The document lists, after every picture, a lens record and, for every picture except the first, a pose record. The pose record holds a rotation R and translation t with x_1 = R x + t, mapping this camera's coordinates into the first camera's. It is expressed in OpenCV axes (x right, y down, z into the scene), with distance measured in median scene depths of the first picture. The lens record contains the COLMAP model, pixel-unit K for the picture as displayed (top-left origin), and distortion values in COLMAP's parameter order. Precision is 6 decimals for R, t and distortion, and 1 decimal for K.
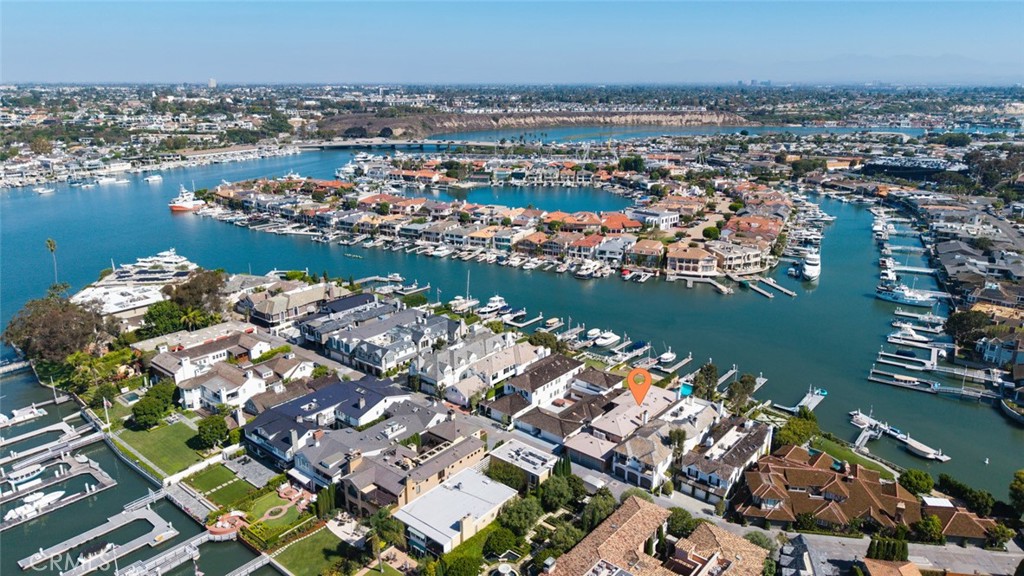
lens RADIAL K [[679.8, 0, 512.0], [0, 679.8, 288.0], [0, 0, 1]] dist [0.073855, -0.091016]
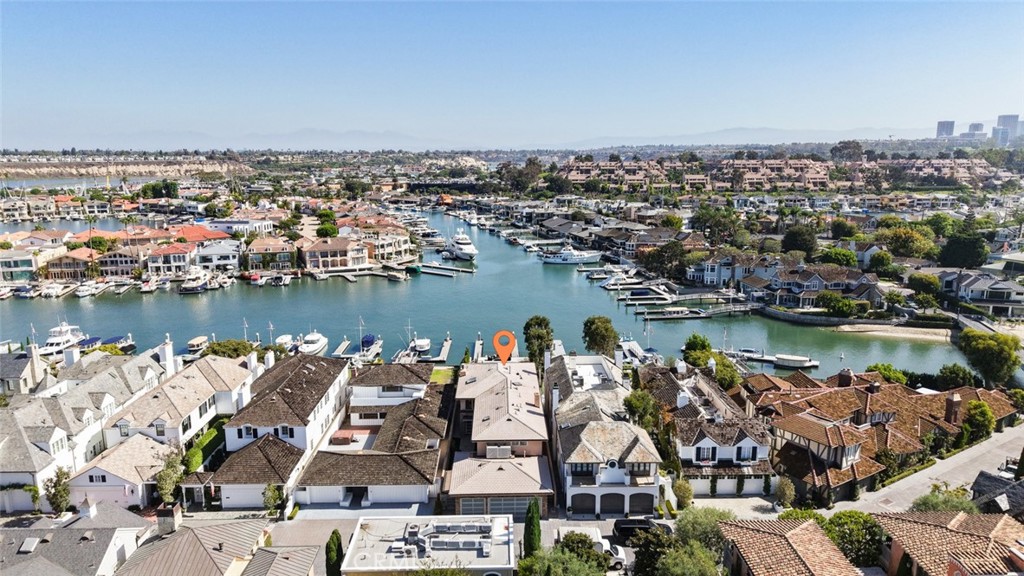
lens RADIAL K [[679.8, 0, 512.0], [0, 679.8, 288.0], [0, 0, 1]] dist [0.073855, -0.091016]
pose [[0.756124, -0.130971, 0.641188, -0.084410], [0.193332, 0.980743, -0.027658, 0.056968], [-0.625219, 0.144875, 0.766885, 0.299249]]
